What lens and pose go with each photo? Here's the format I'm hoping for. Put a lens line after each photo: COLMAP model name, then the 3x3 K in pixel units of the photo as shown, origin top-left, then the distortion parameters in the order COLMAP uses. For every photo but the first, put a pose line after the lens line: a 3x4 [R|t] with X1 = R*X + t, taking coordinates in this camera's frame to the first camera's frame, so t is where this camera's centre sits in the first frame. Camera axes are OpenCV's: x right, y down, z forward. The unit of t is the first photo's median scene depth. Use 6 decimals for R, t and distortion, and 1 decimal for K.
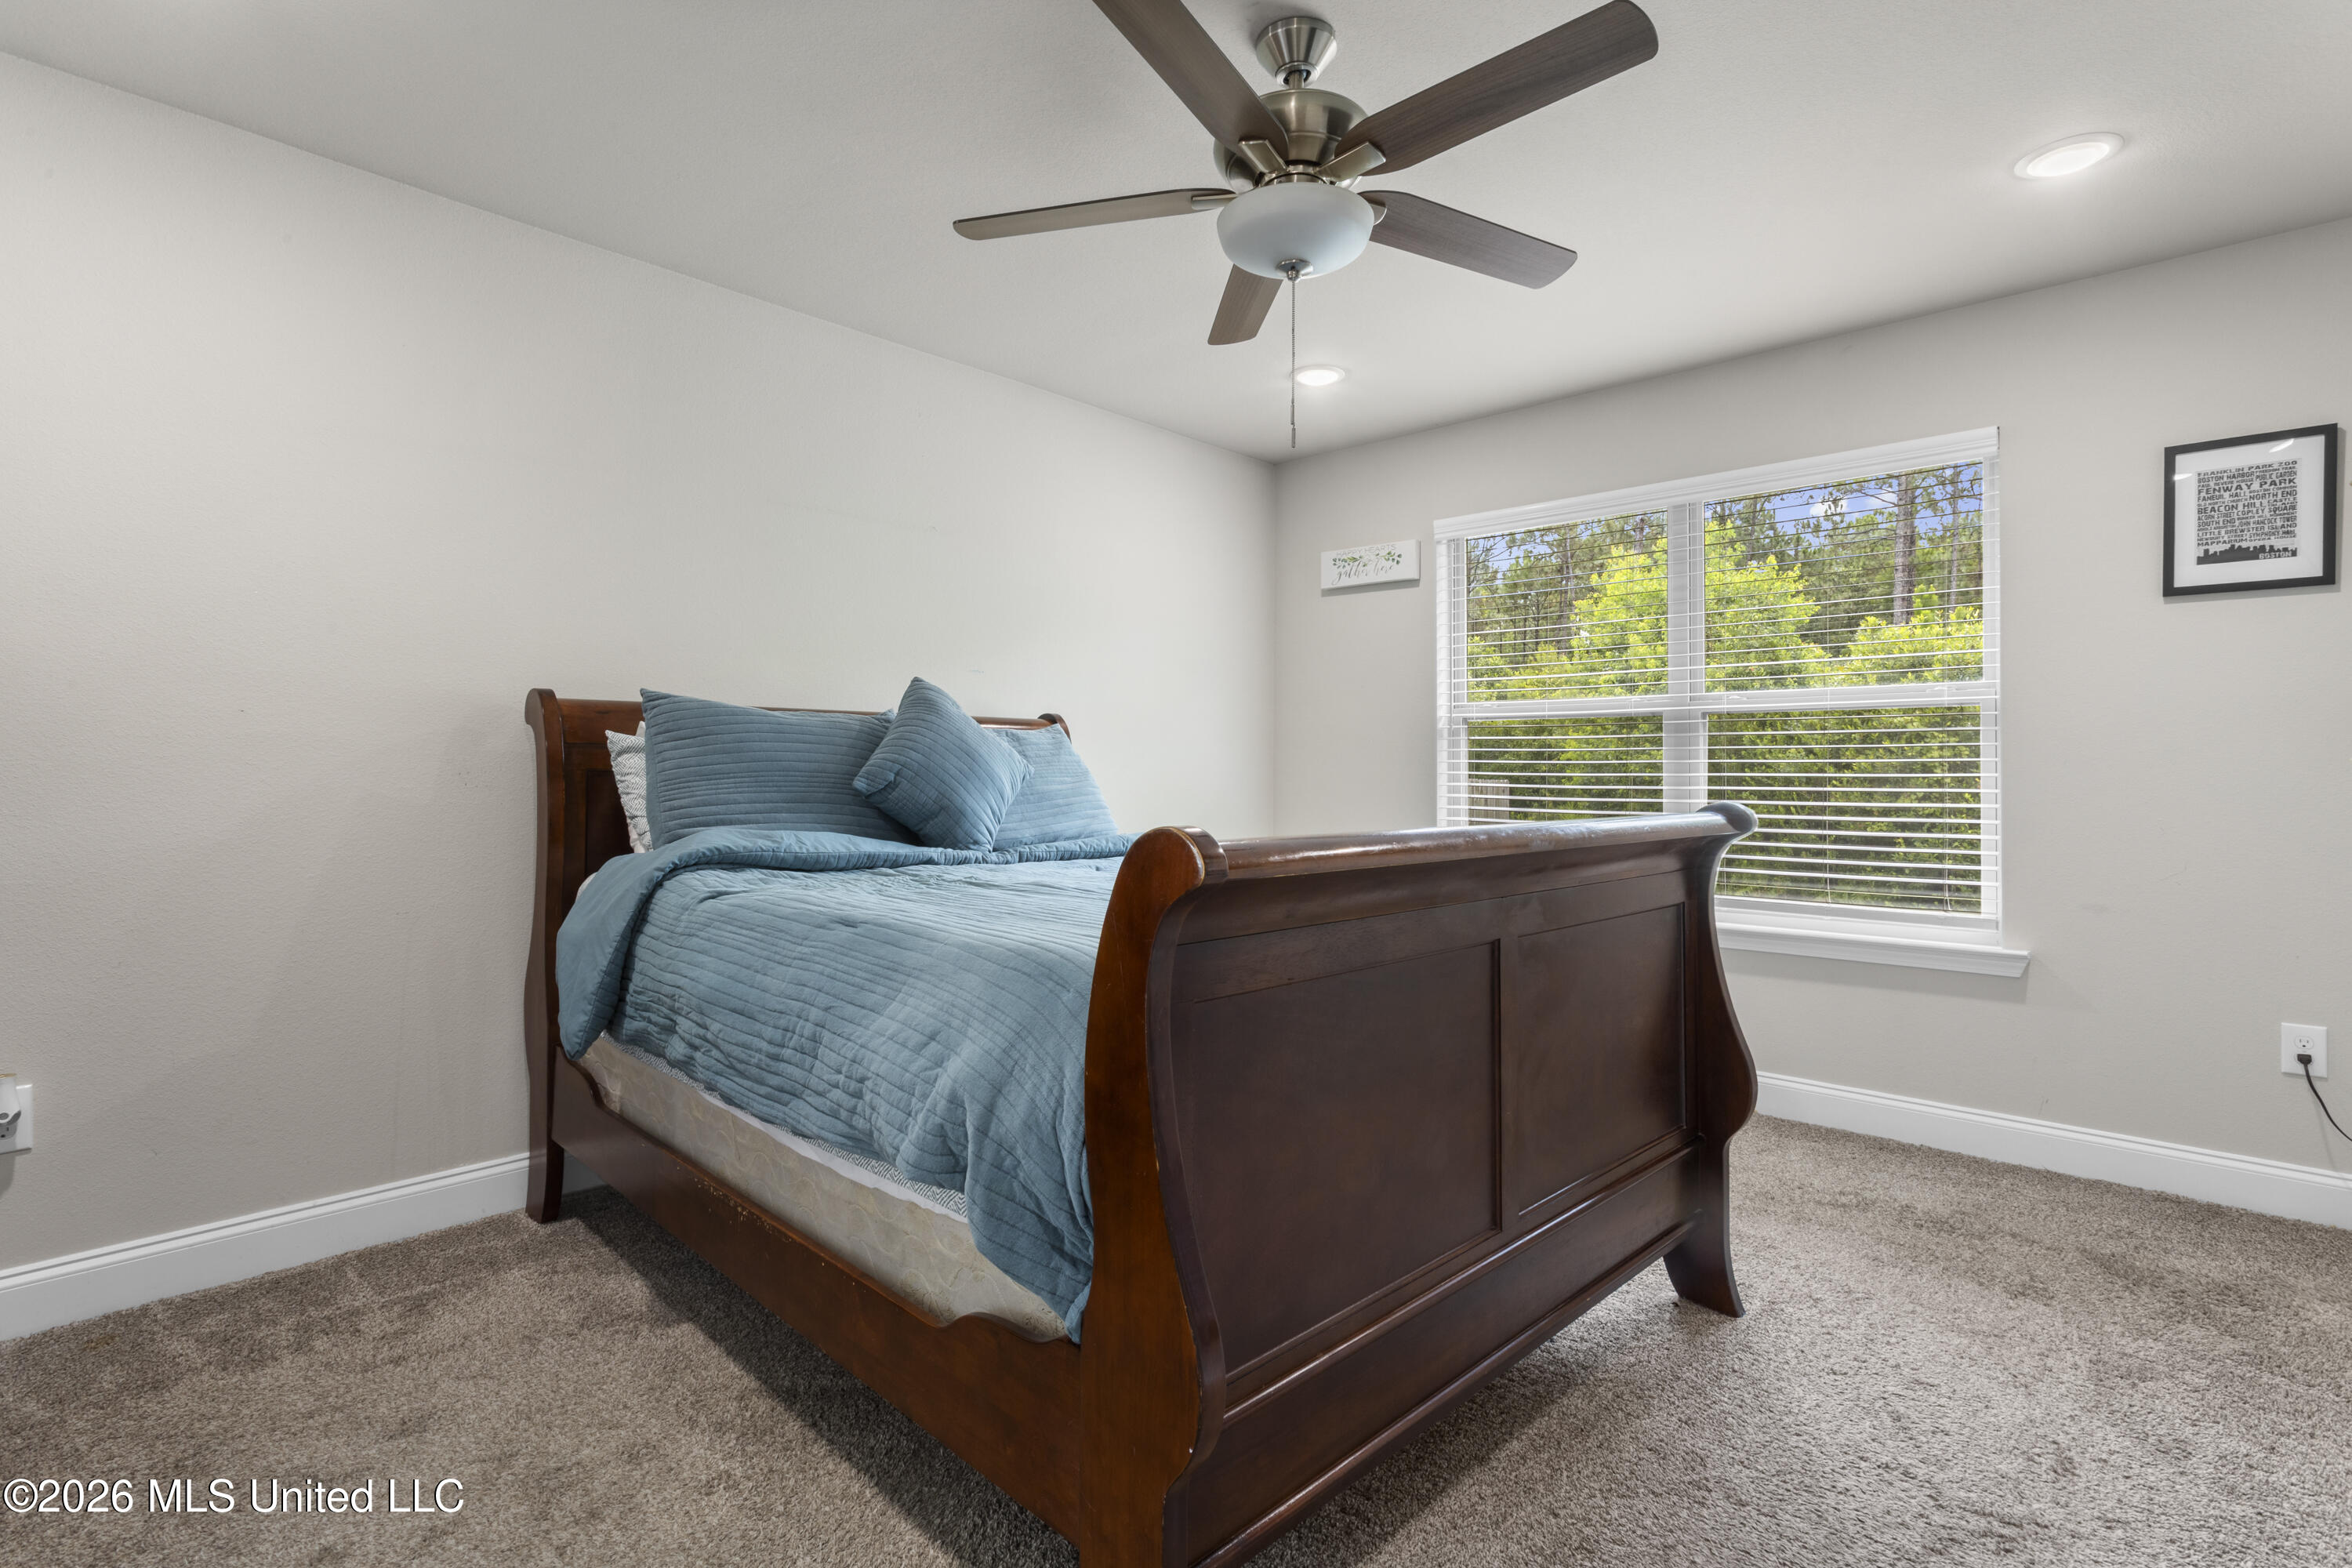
lens RADIAL K [[1121.9, 0, 1173.7], [0, 1121.9, 782.5], [0, 0, 1]] dist [0.007613, 0.003991]
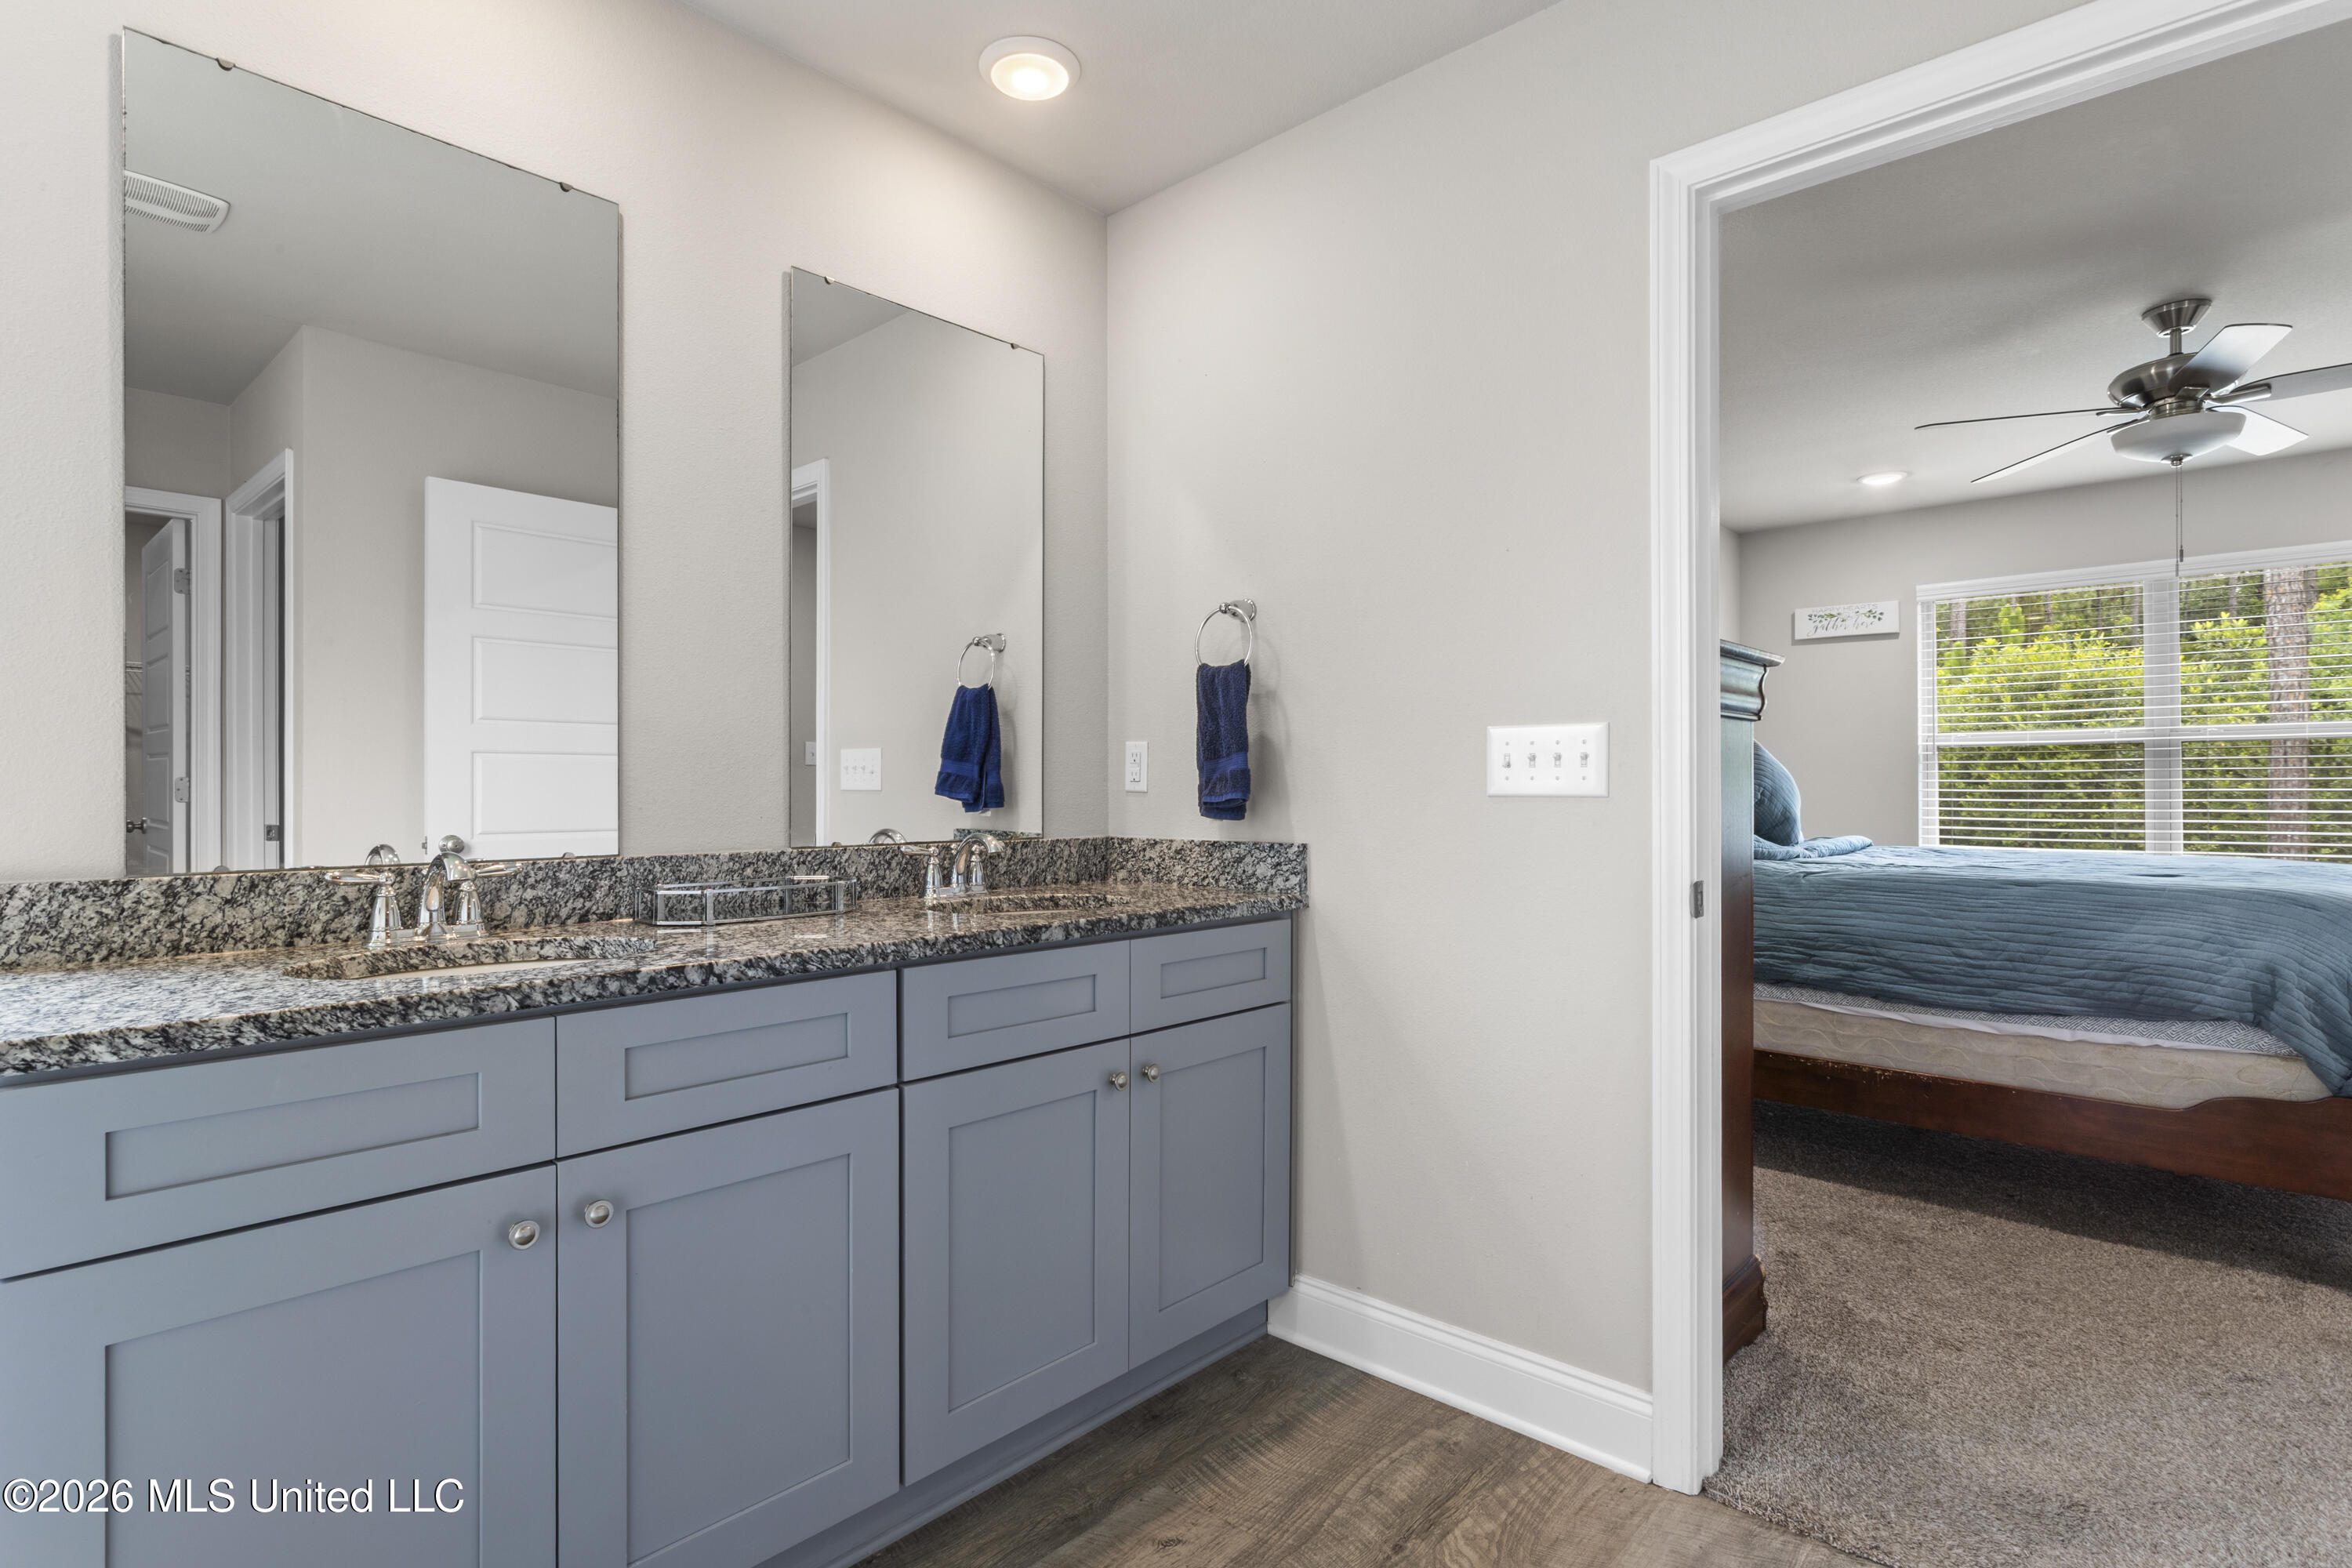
lens RADIAL K [[1174.7, 0, 1174.4], [0, 1174.7, 796.6], [0, 0, 1]] dist [-0.001696, 0.003961]
pose [[0.999623, -0.007123, 0.026535, -0.612830], [0.007222, 0.999967, -0.003650, -0.002738], [-0.026508, 0.003840, 0.999641, -0.267200]]
